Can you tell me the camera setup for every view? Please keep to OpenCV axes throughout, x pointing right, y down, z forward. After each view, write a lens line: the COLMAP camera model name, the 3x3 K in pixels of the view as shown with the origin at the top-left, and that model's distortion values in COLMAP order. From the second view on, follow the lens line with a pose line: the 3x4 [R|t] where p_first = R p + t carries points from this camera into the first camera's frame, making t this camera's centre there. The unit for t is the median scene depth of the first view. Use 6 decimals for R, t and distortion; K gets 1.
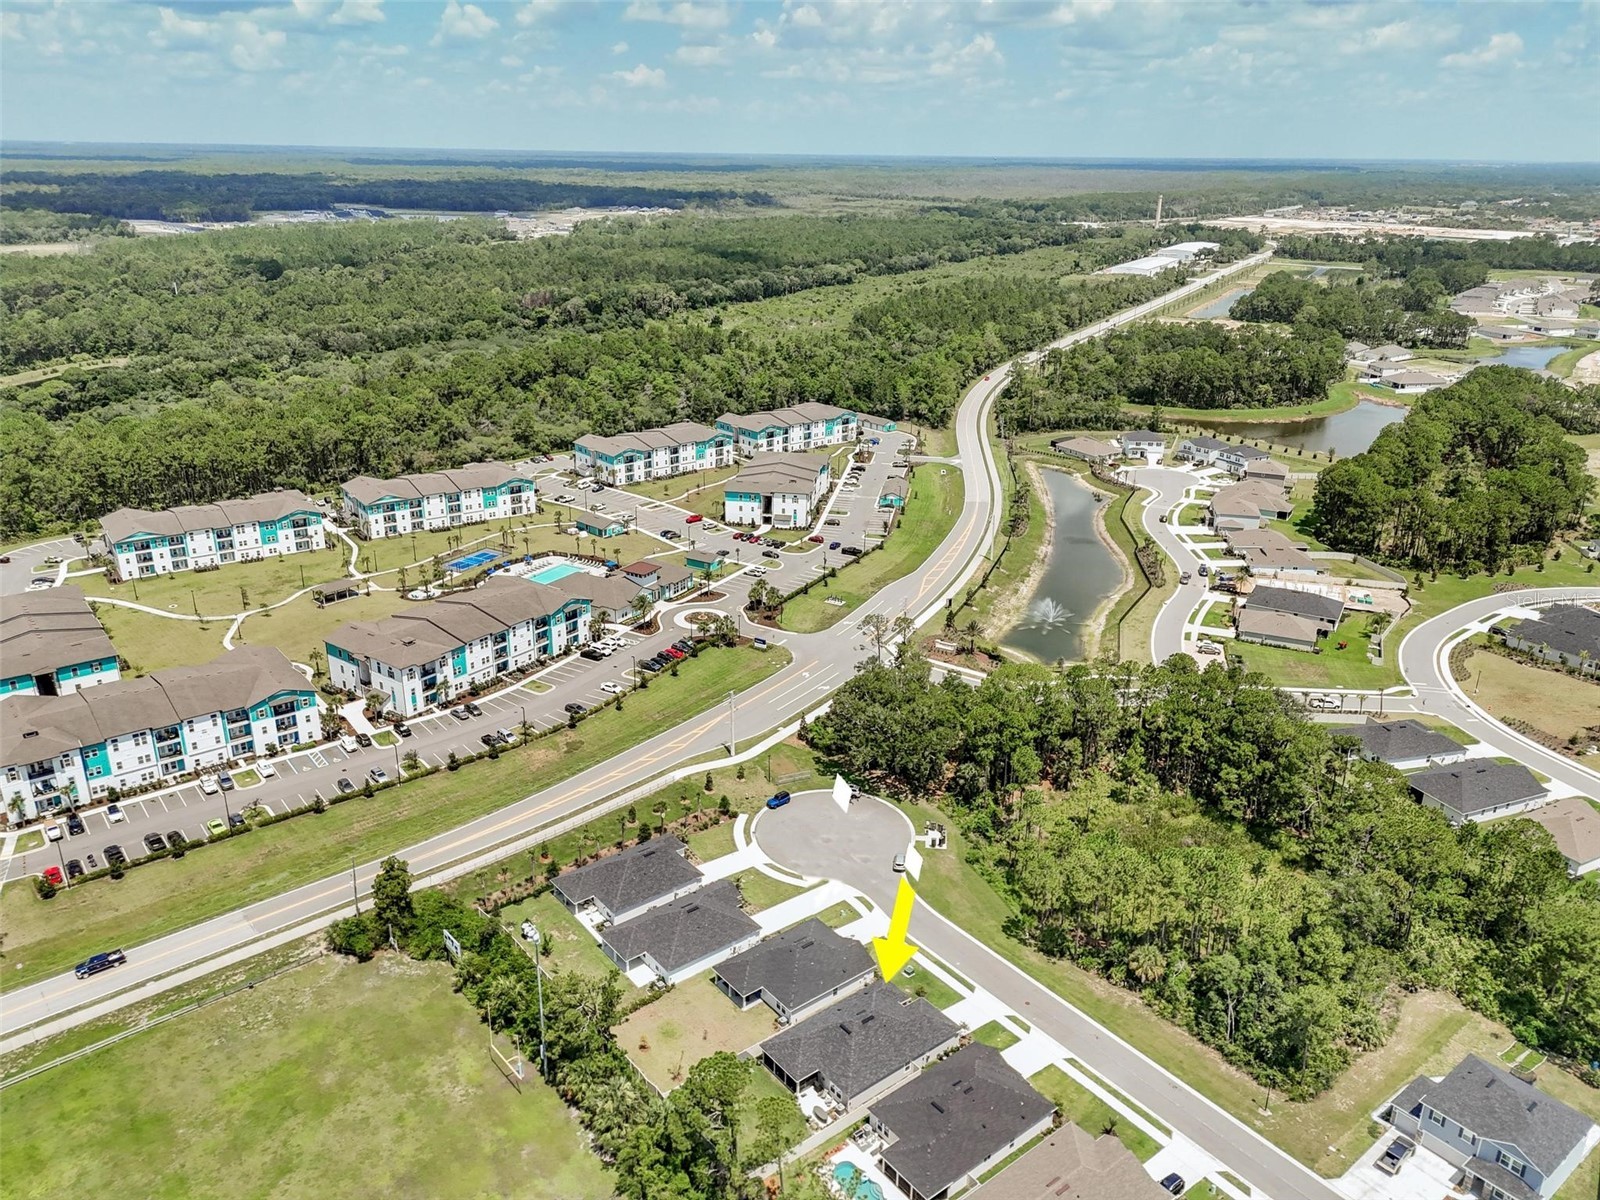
lens RADIAL K [[1170.6, 0, 801.2], [0, 1170.6, 603.1], [0, 0, 1]] dist [0.078784, -0.073425]
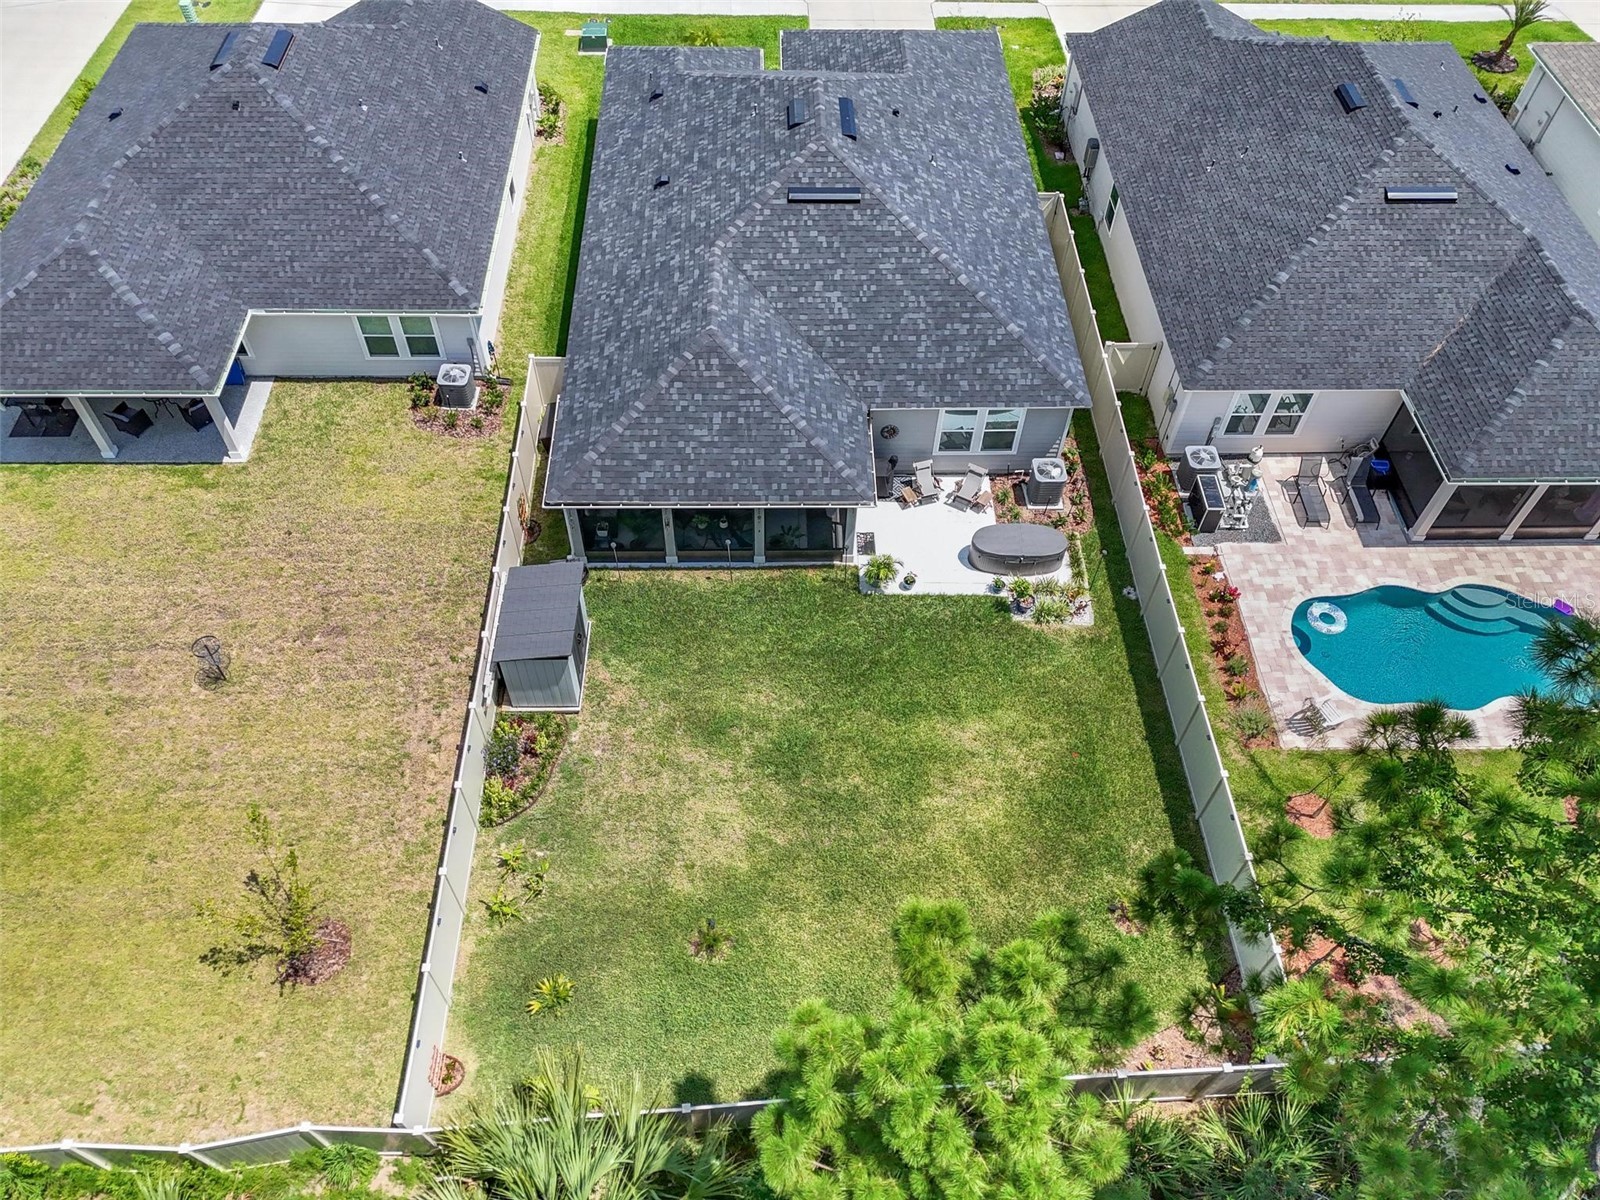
lens RADIAL K [[1170.6, 0, 797.6], [0, 1170.6, 609.2], [0, 0, 1]] dist [0.078784, -0.073425]
pose [[0.601214, -0.629673, 0.491989, -0.060043], [0.273917, 0.740781, 0.613362, 0.149388], [-0.750674, -0.233997, 0.617846, 0.448791]]
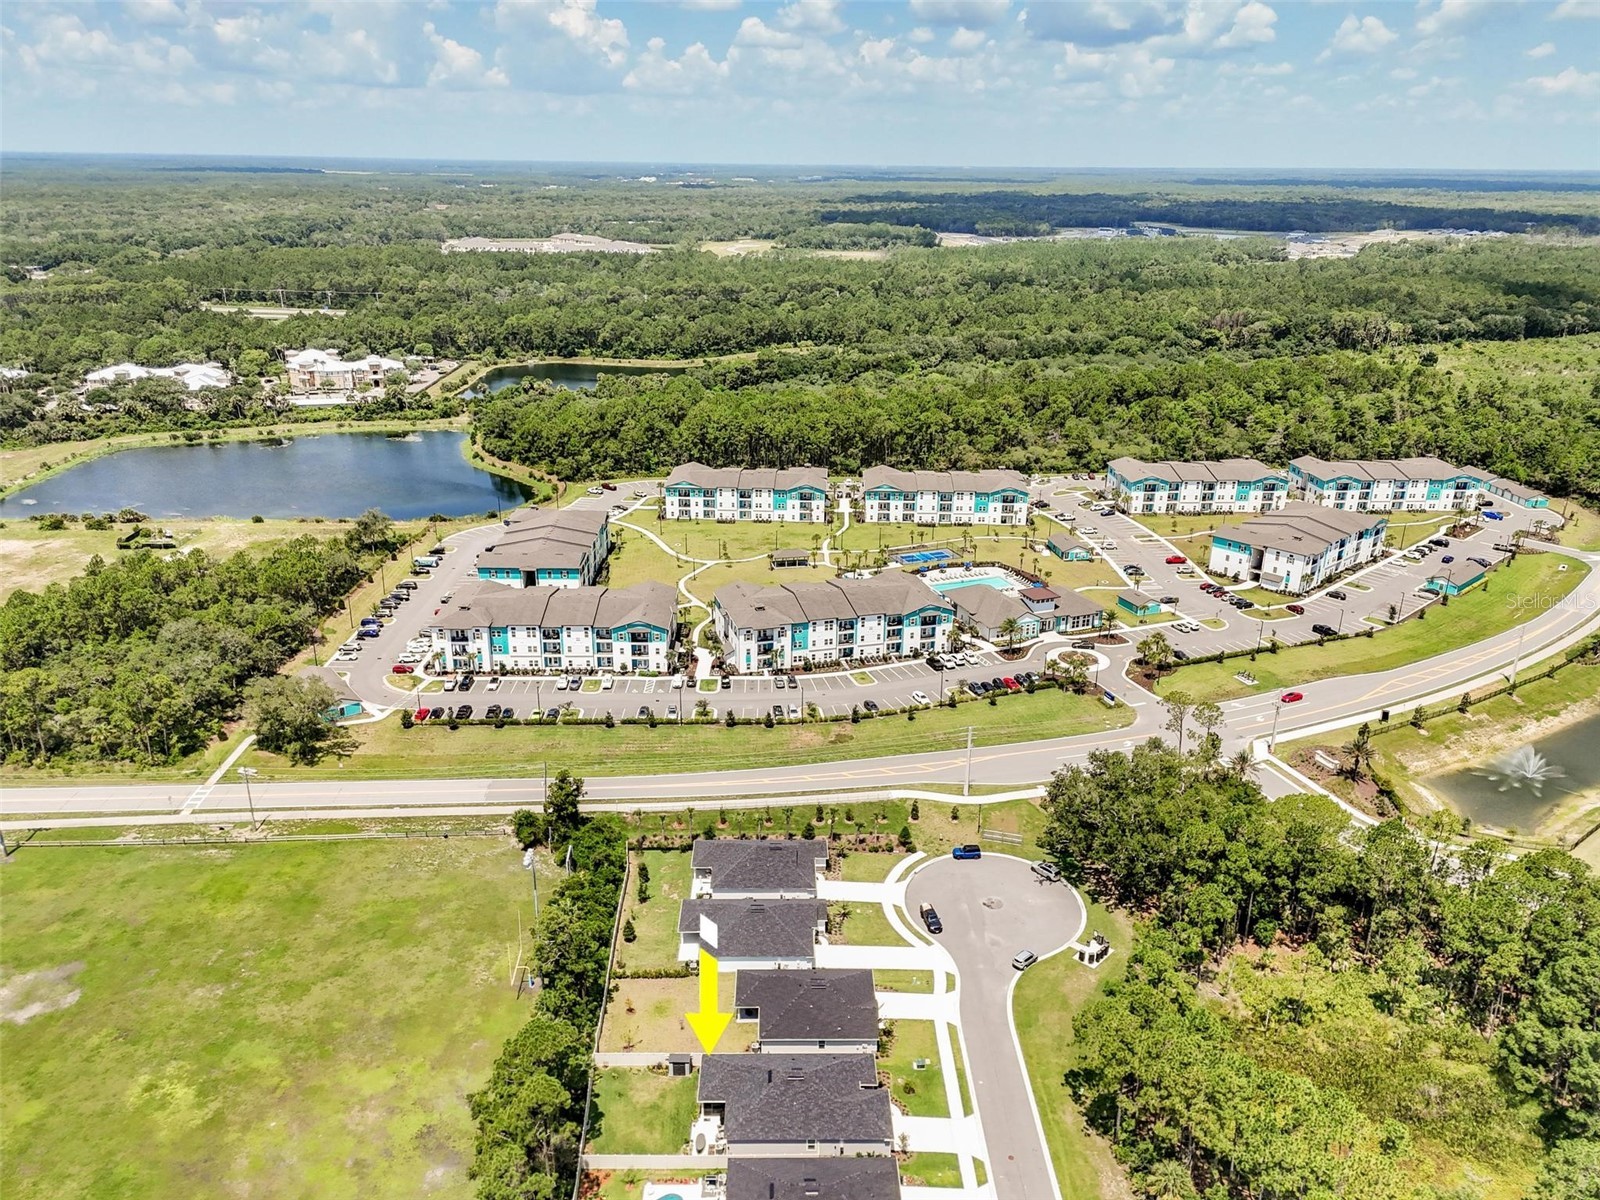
lens RADIAL K [[1170.6, 0, 797.9], [0, 1170.6, 606.0], [0, 0, 1]] dist [0.078784, -0.073425]
pose [[0.791929, 0.211941, -0.572651, 0.269614], [-0.219410, 0.973964, 0.057043, -0.032680], [0.569831, 0.080472, 0.817812, 0.111590]]
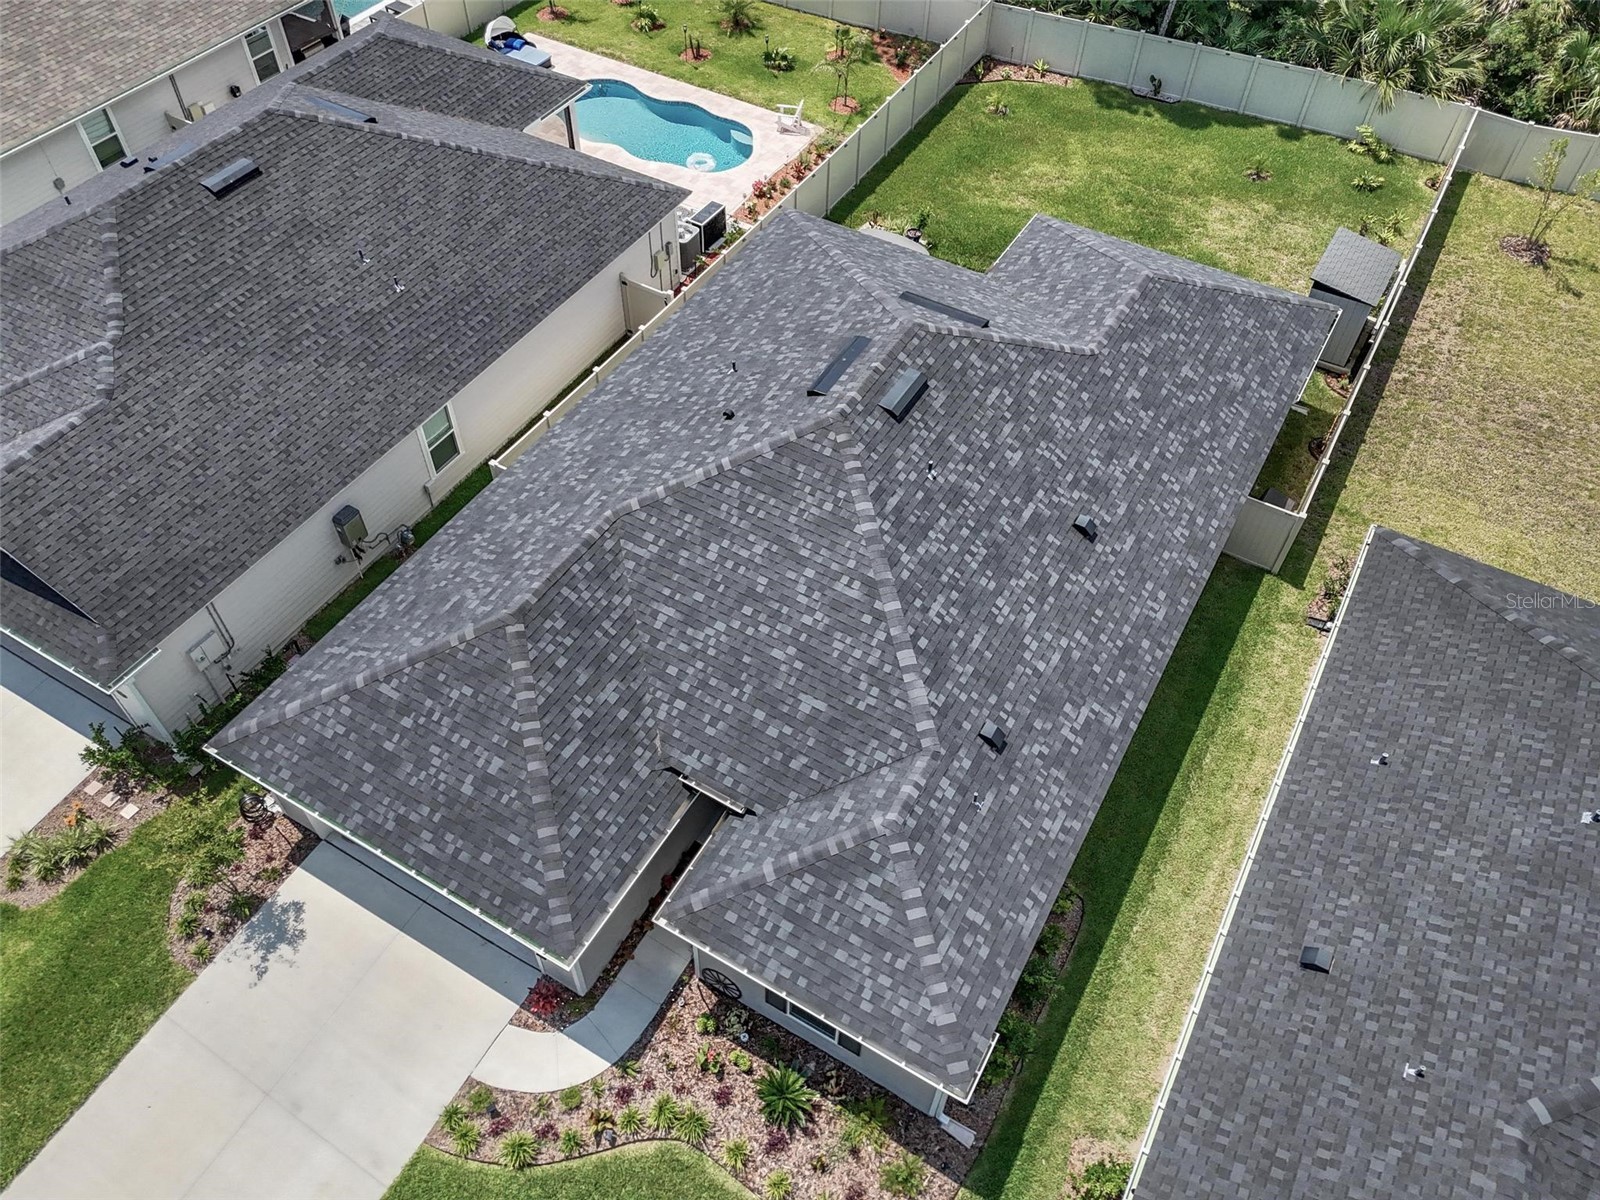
lens RADIAL K [[1170.6, 0, 802.0], [0, 1170.6, 603.5], [0, 0, 1]] dist [0.078784, -0.073425]
pose [[-0.929892, 0.263571, -0.256577, 0.056390], [-0.160901, 0.335795, 0.928091, 0.119013], [0.330775, 0.904307, -0.269844, 0.562225]]
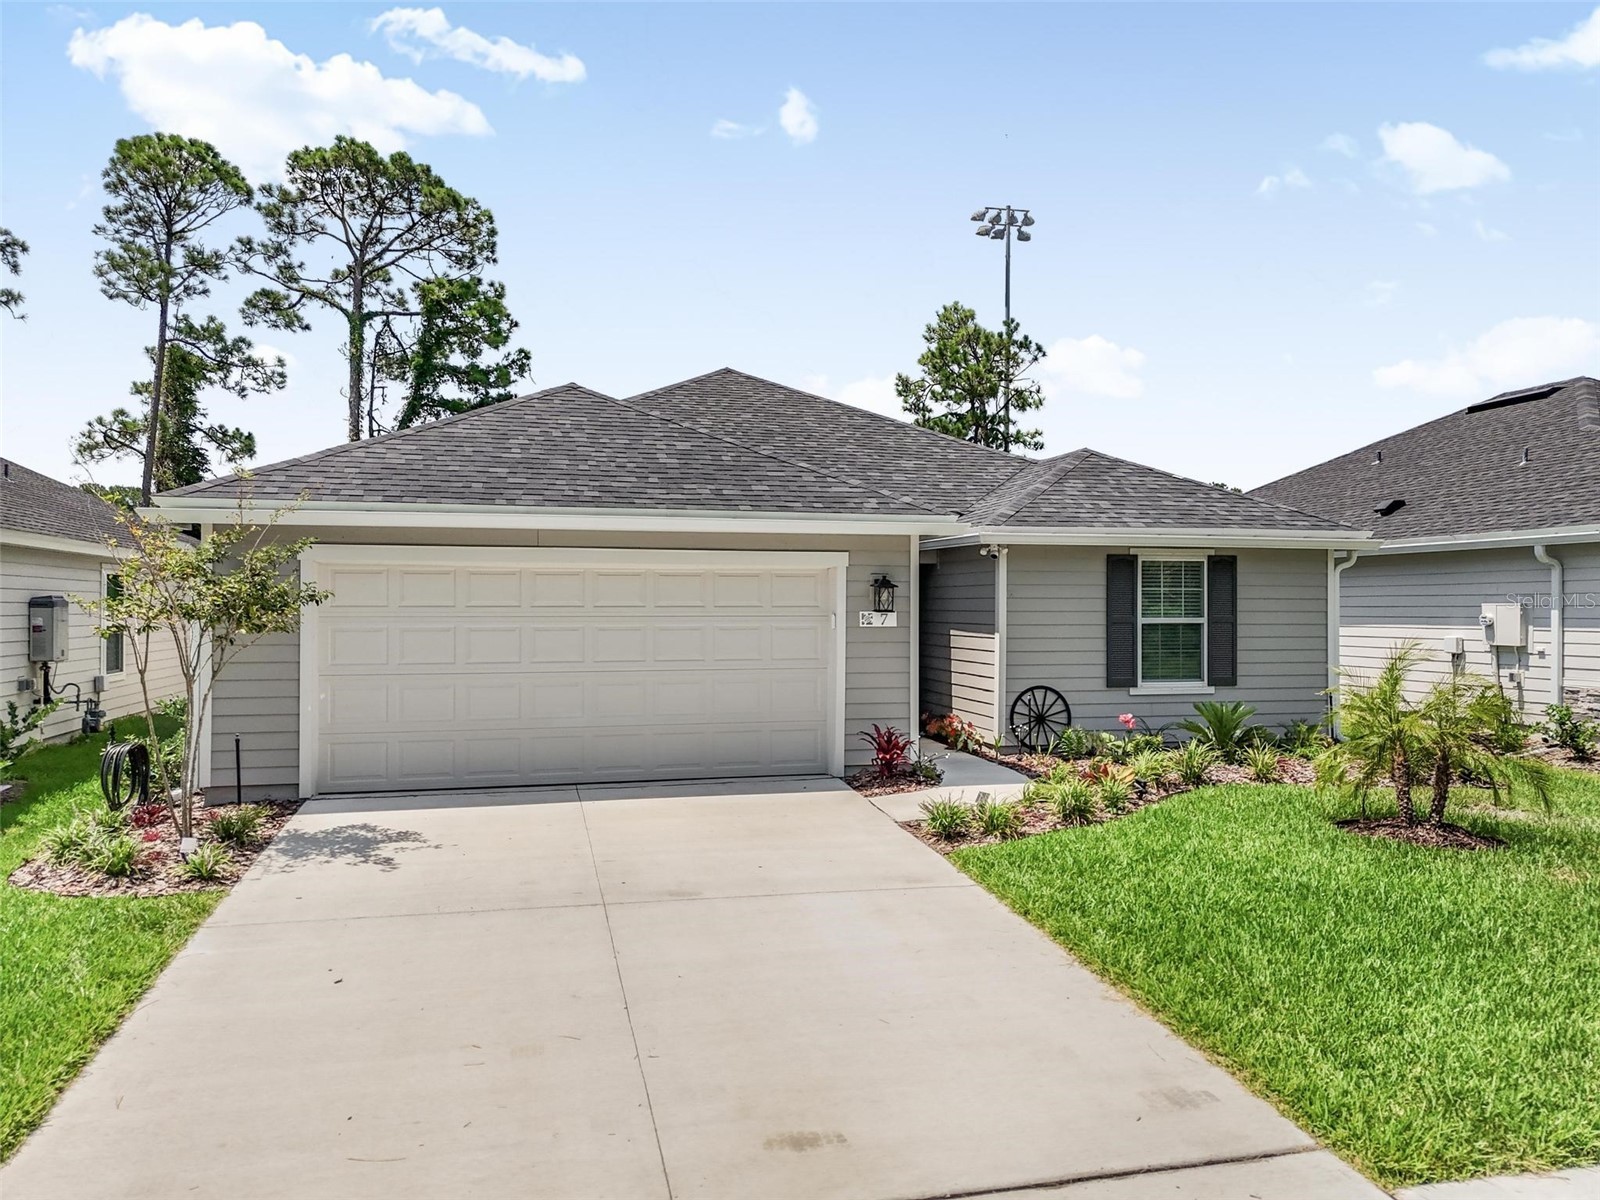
lens RADIAL K [[1170.6, 0, 796.2], [0, 1170.6, 604.9], [0, 0, 1]] dist [0.078784, -0.073425]
pose [[-0.424285, -0.008710, -0.905487, 0.098377], [-0.325961, 0.934391, 0.143748, 0.184907], [0.844826, 0.356144, -0.399287, 0.571566]]
